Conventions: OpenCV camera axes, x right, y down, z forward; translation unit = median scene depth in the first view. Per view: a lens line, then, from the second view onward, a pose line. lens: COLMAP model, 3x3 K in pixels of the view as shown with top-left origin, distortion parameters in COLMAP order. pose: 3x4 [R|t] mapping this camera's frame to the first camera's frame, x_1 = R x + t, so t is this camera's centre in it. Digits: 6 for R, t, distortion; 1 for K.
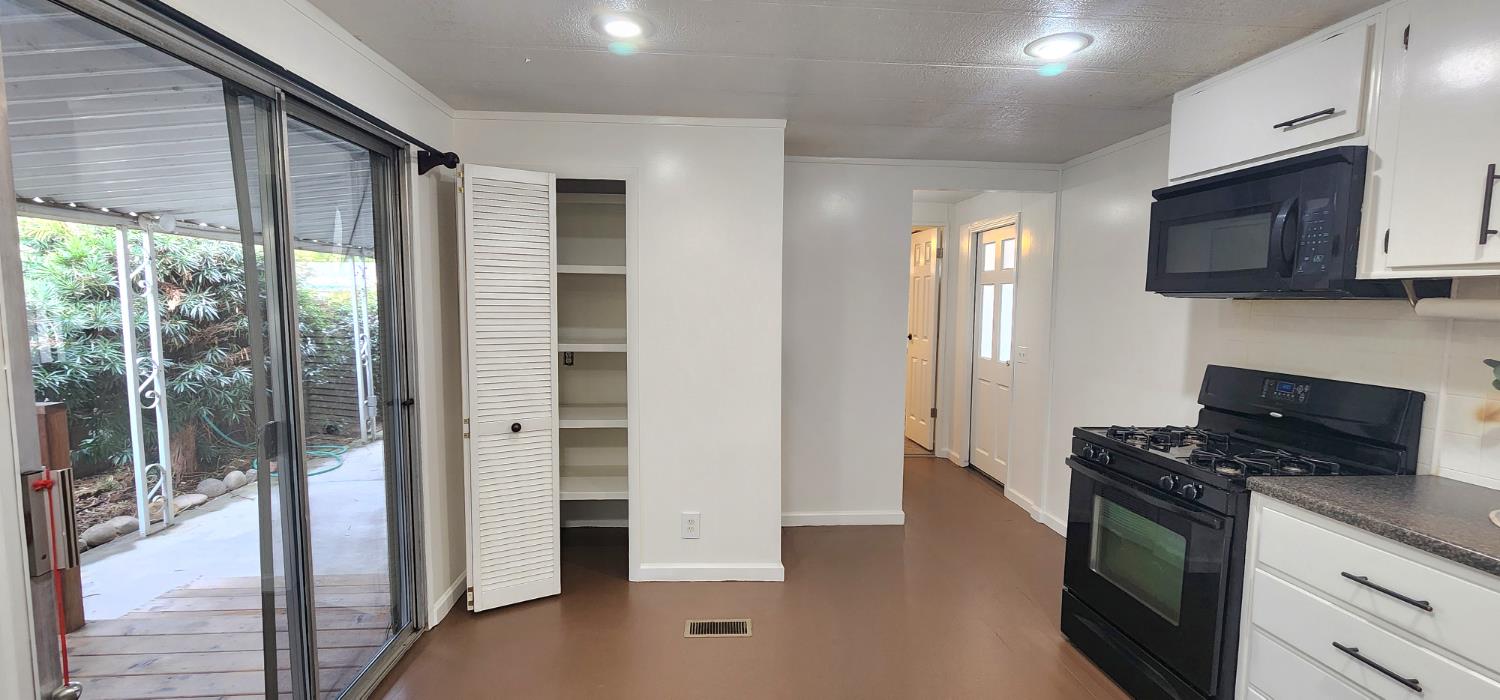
lens RADIAL K [[618.0, 0, 754.6], [0, 618.0, 354.1], [0, 0, 1]] dist [-0.000208, 0.000082]
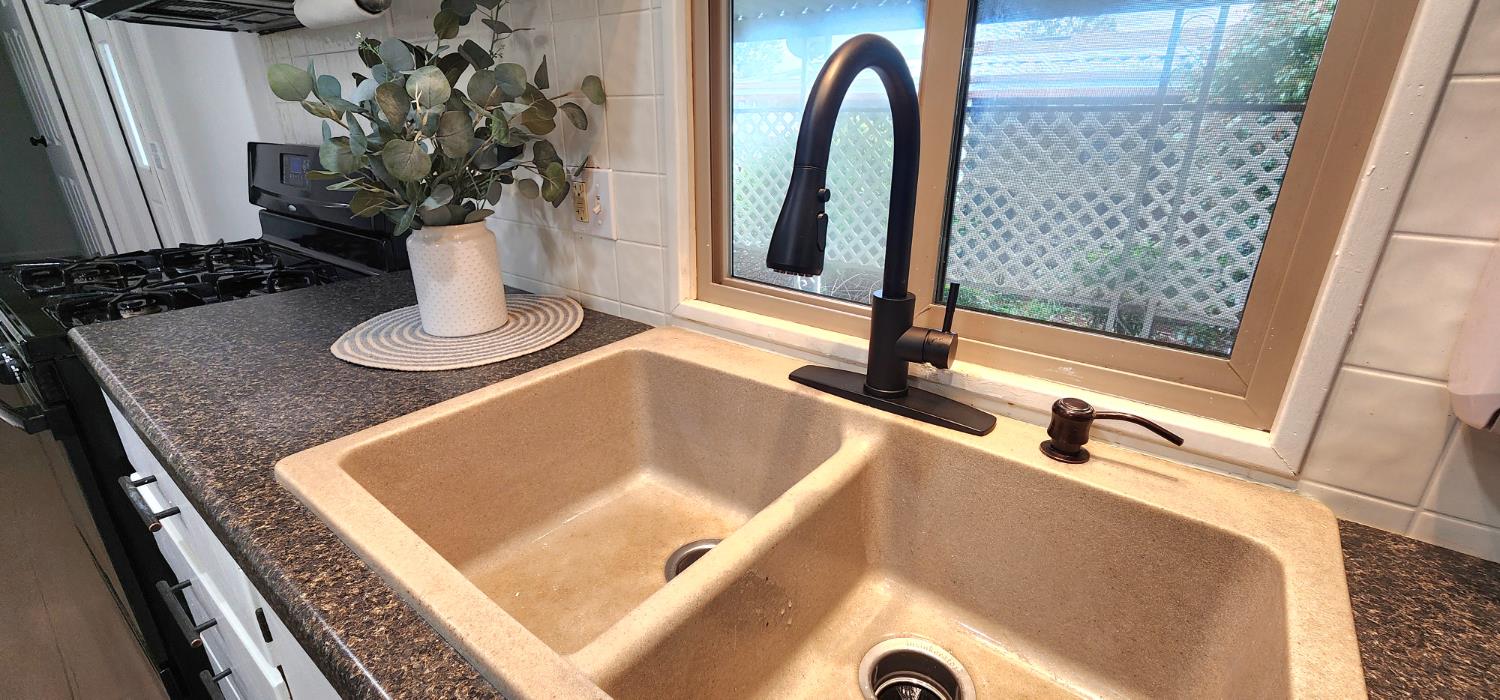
lens RADIAL K [[618.0, 0, 747.1], [0, 618.0, 350.5], [0, 0, 1]] dist [-0.000208, 0.000082]
pose [[0.677840, -0.268178, 0.684554, 0.594429], [0.066760, 0.949705, 0.305947, 0.062908], [-0.732173, -0.161683, 0.661651, 0.129663]]
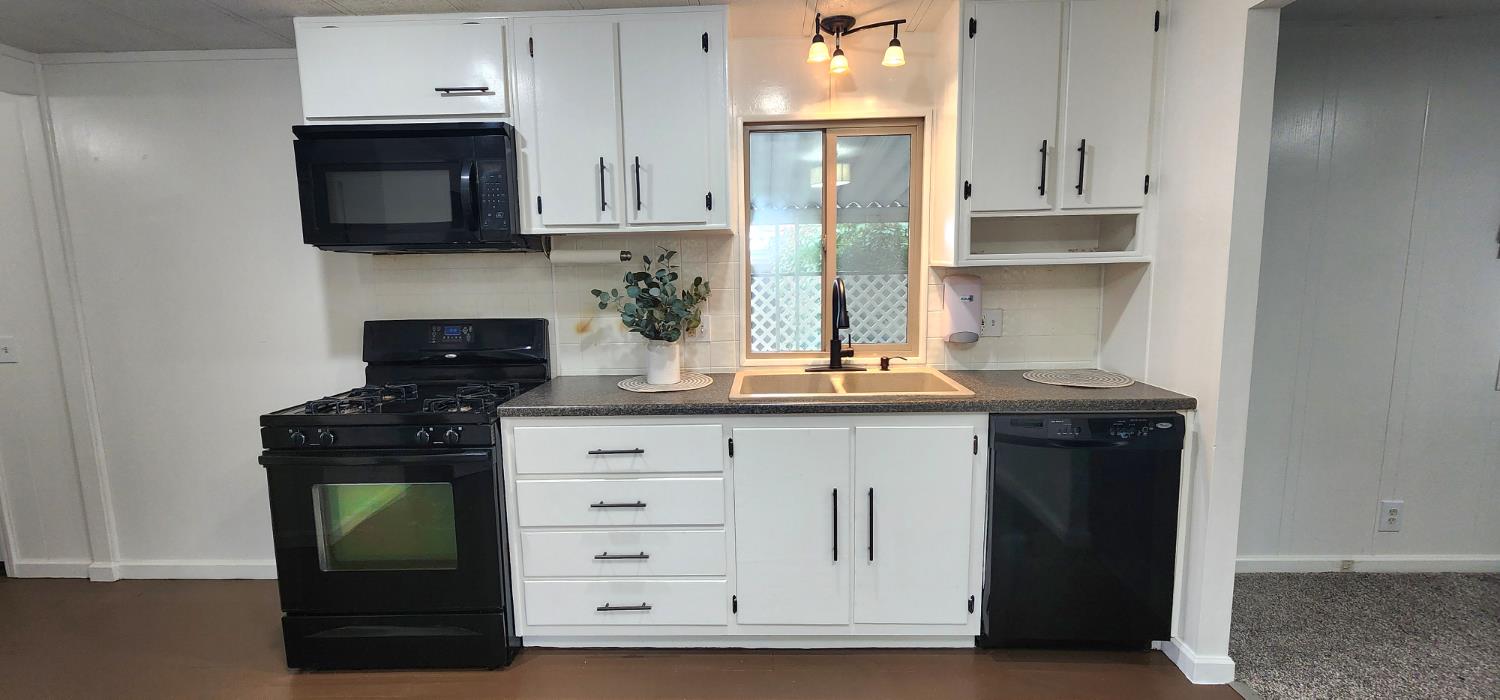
lens RADIAL K [[618.0, 0, 752.4], [0, 618.0, 355.8], [0, 0, 1]] dist [-0.000208, 0.000082]
pose [[0.107150, -0.148863, 0.983035, -0.181379], [0.104723, 0.984918, 0.137734, 0.000069], [-0.988712, 0.088188, 0.121123, 0.282236]]
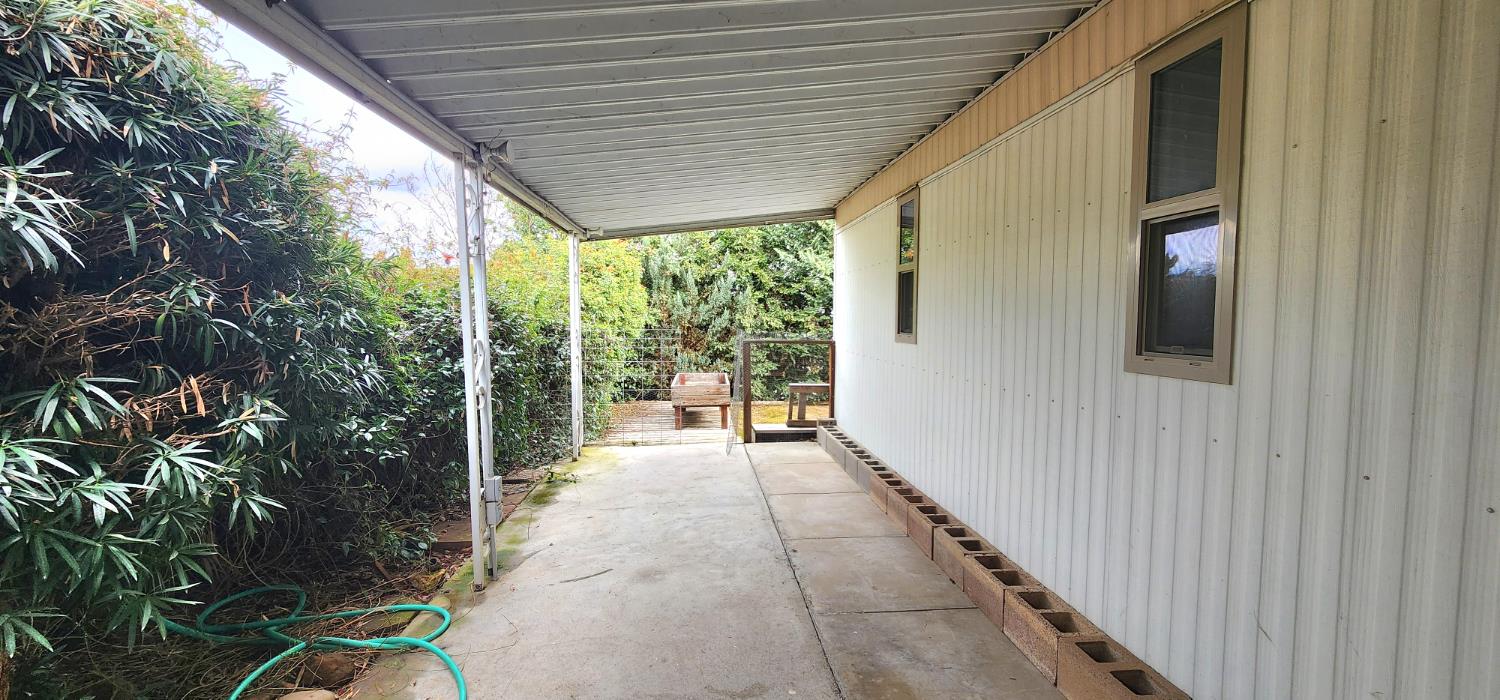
lens RADIAL K [[618.0, 0, 751.6], [0, 618.0, 349.9], [0, 0, 1]] dist [-0.000208, 0.000082]
pose [[0.999827, -0.013808, 0.012441, -1.196547], [0.014208, 0.999367, -0.032611, -0.019484], [-0.011983, 0.032782, 0.999391, 1.499365]]
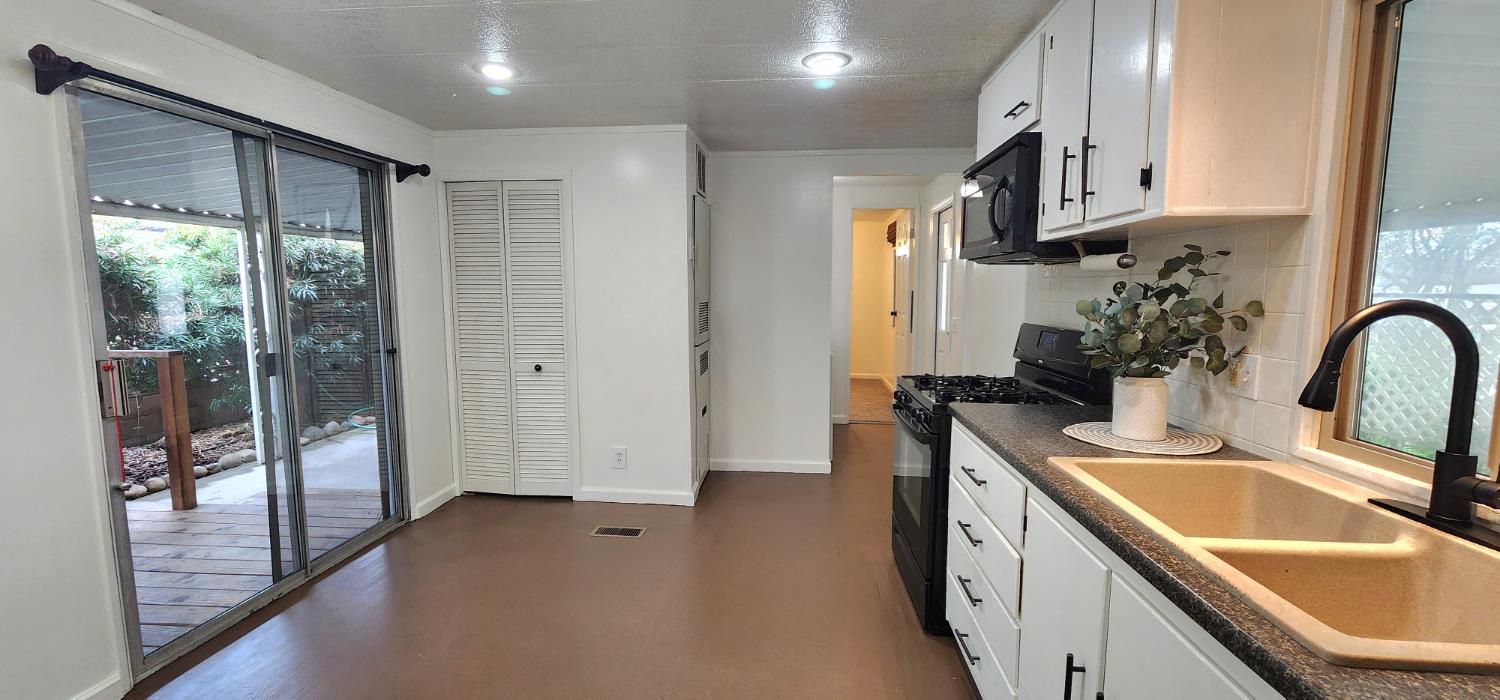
lens RADIAL K [[618.0, 0, 755.3], [0, 618.0, 354.8], [0, 0, 1]] dist [-0.000208, 0.000082]
pose [[0.987155, 0.006253, -0.159641, 0.439530], [-0.003318, 0.999821, 0.018642, 0.057380], [0.159729, -0.017872, 0.986999, -0.211800]]
